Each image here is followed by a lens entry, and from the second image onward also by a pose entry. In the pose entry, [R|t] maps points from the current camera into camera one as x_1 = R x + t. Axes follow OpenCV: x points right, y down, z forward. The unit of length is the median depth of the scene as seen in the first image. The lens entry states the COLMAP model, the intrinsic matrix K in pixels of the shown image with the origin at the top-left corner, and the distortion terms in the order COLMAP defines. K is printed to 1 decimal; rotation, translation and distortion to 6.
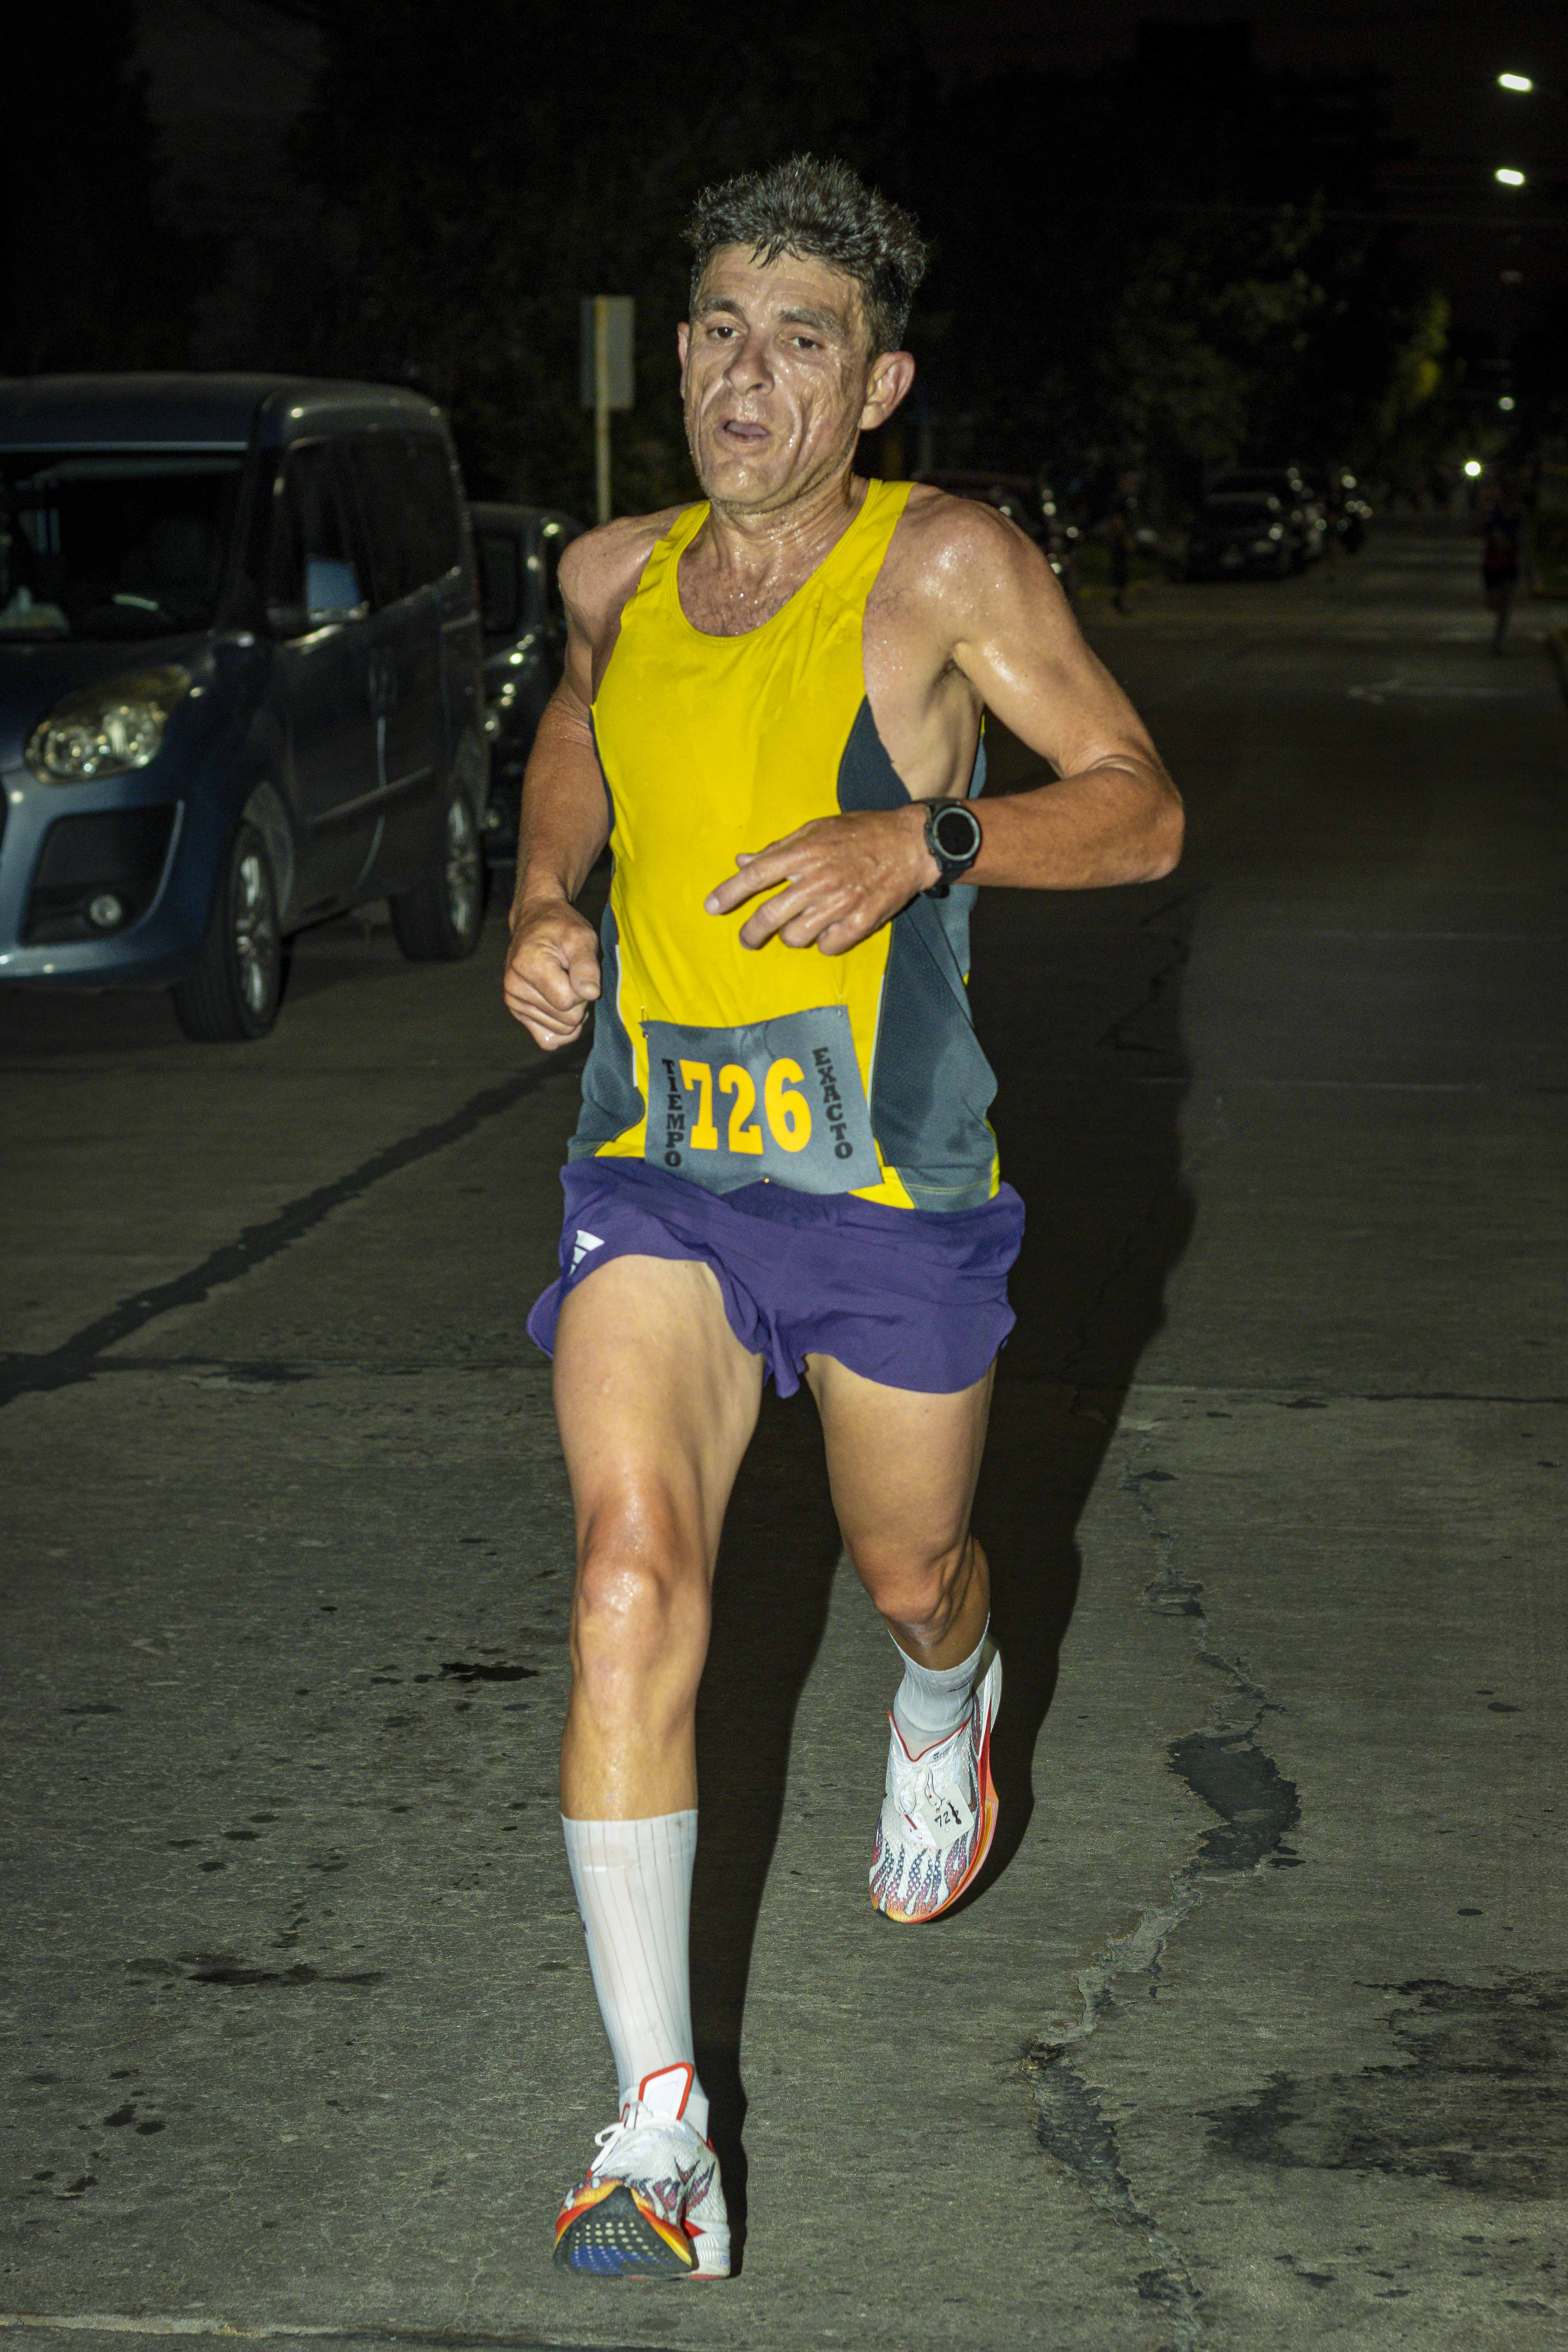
lens RADIAL K [[5406.9, 0, 783.7], [0, 5406.9, 1428.4], [0, 0, 1]] dist [0.133098, 0.100361]
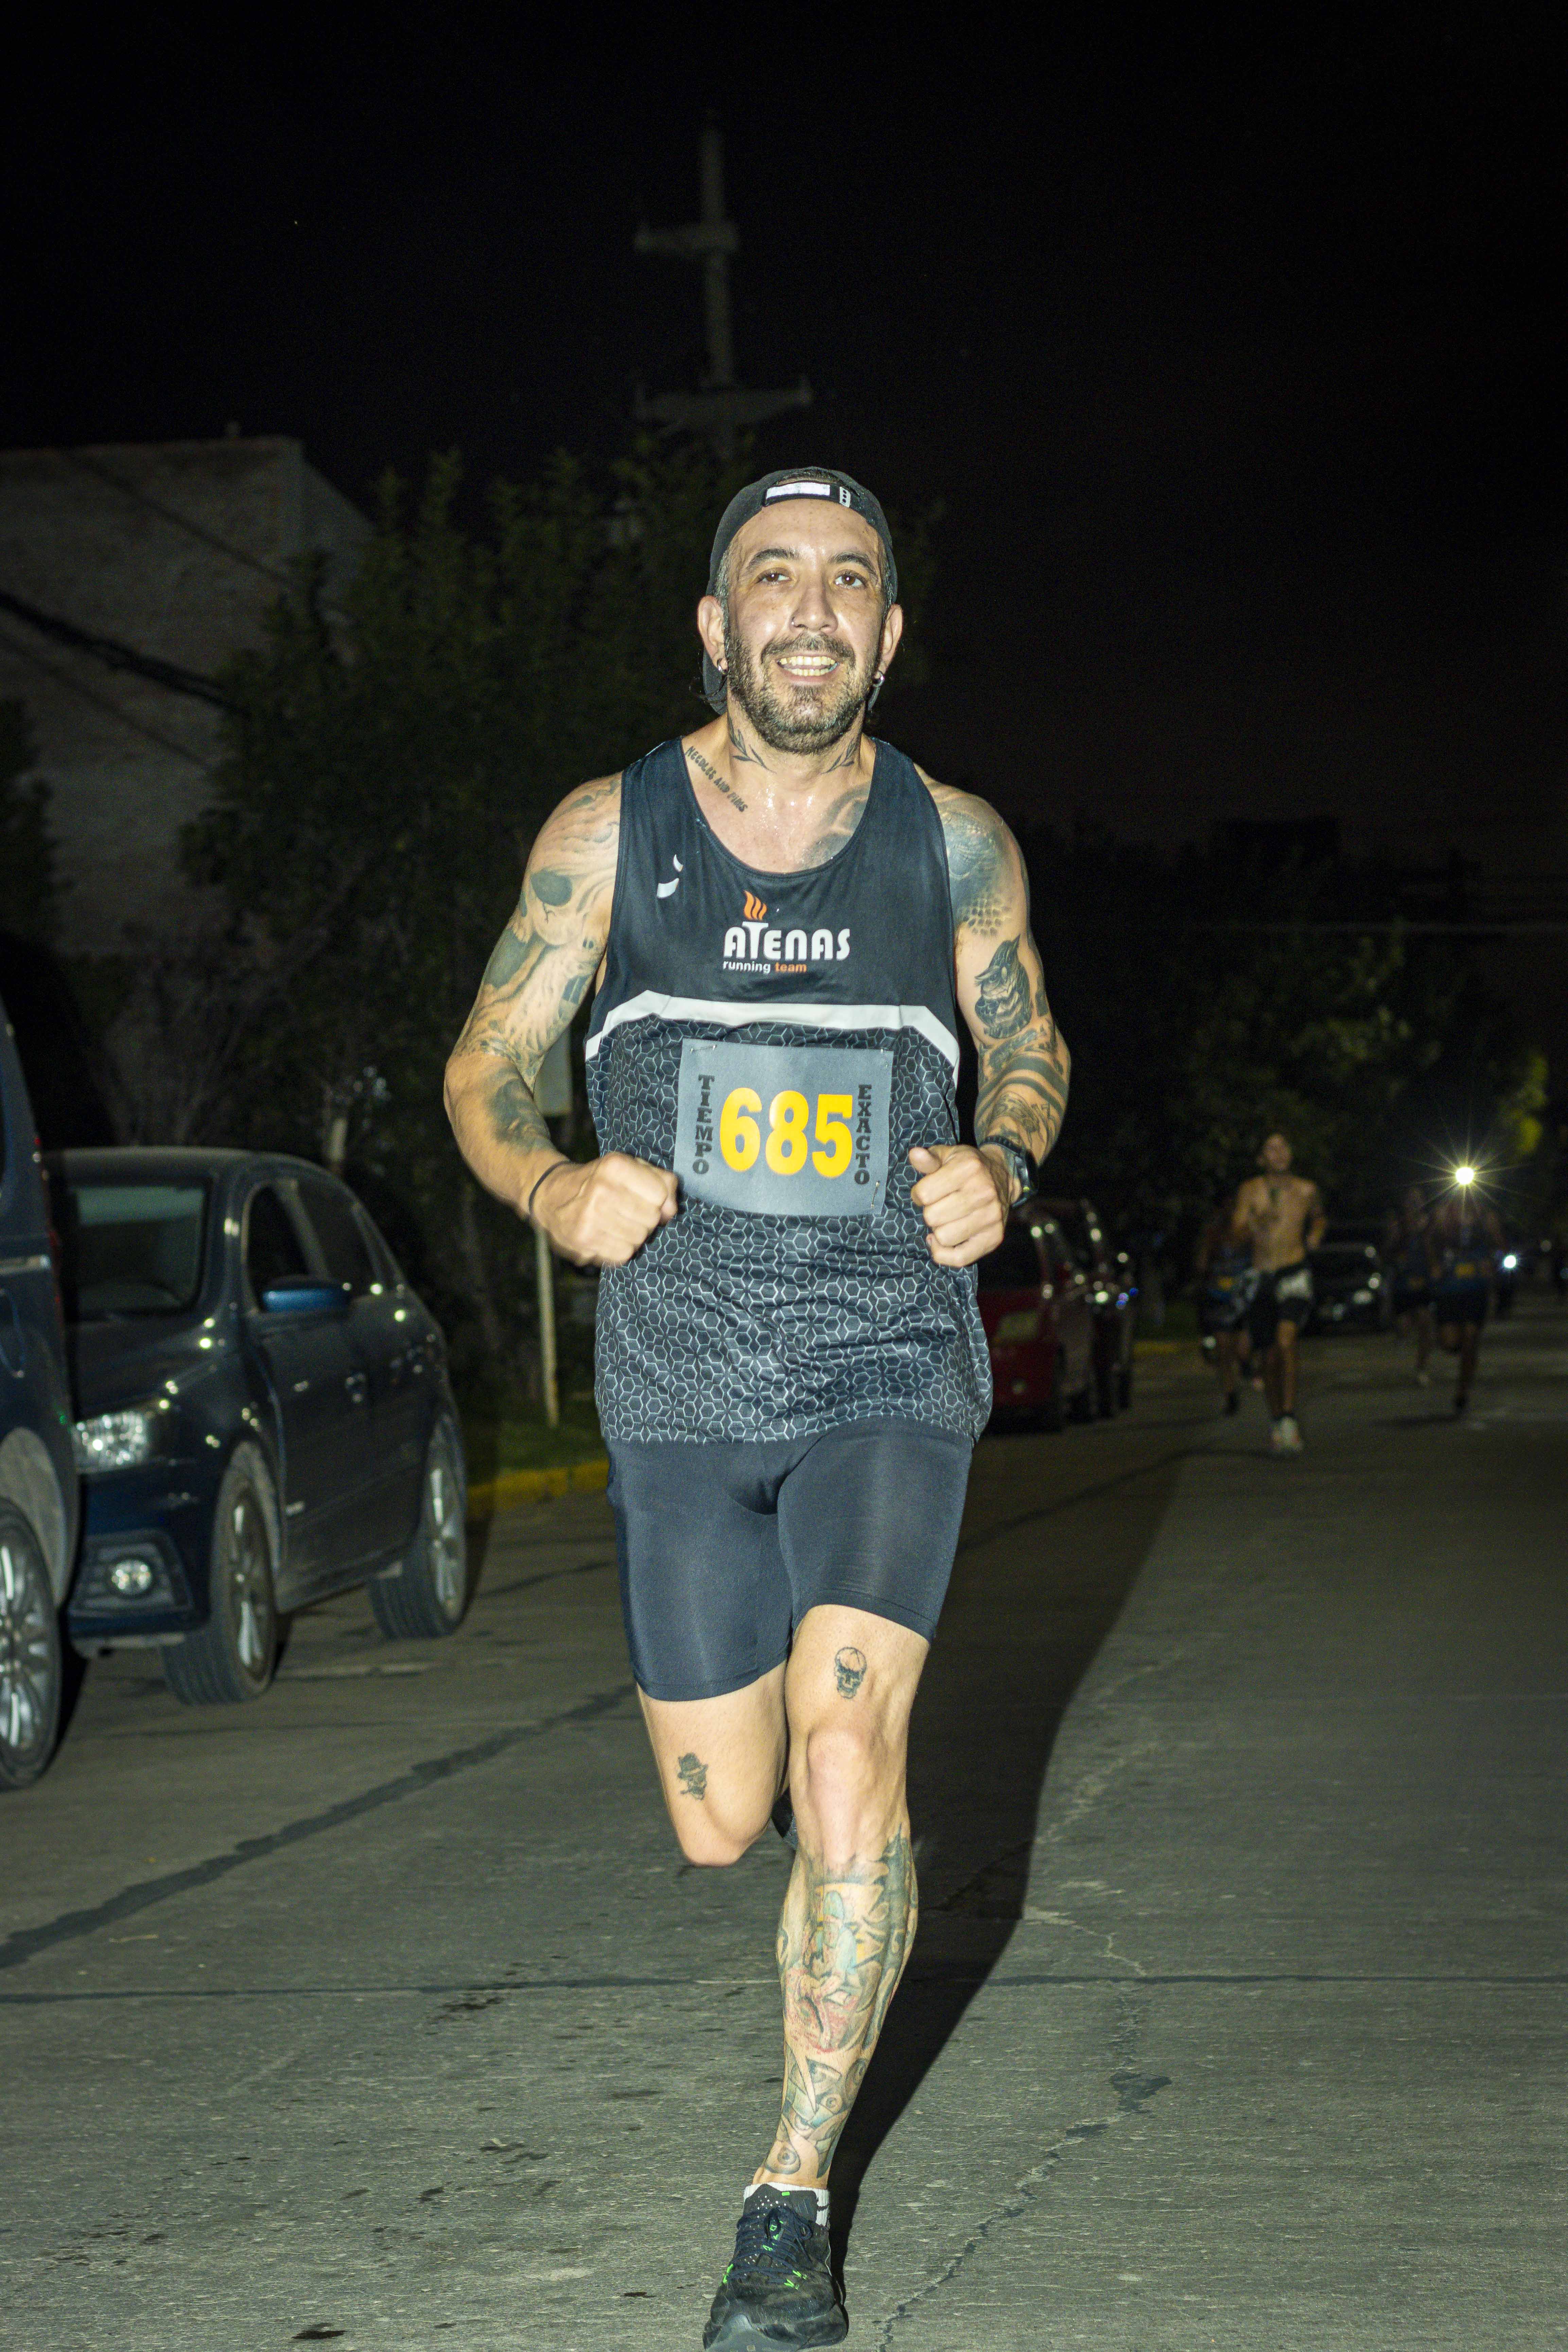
lens RADIAL K [[5472.7, 0, 782.2], [0, 5472.7, 1440.7], [0, 0, 1]] dist [0.142941, 0.082339]
pose [[0.999002, -0.038812, -0.022107, 0.046644], [0.035261, 0.989085, -0.143067, -0.031707], [0.027418, 0.142144, 0.989466, 0.358799]]
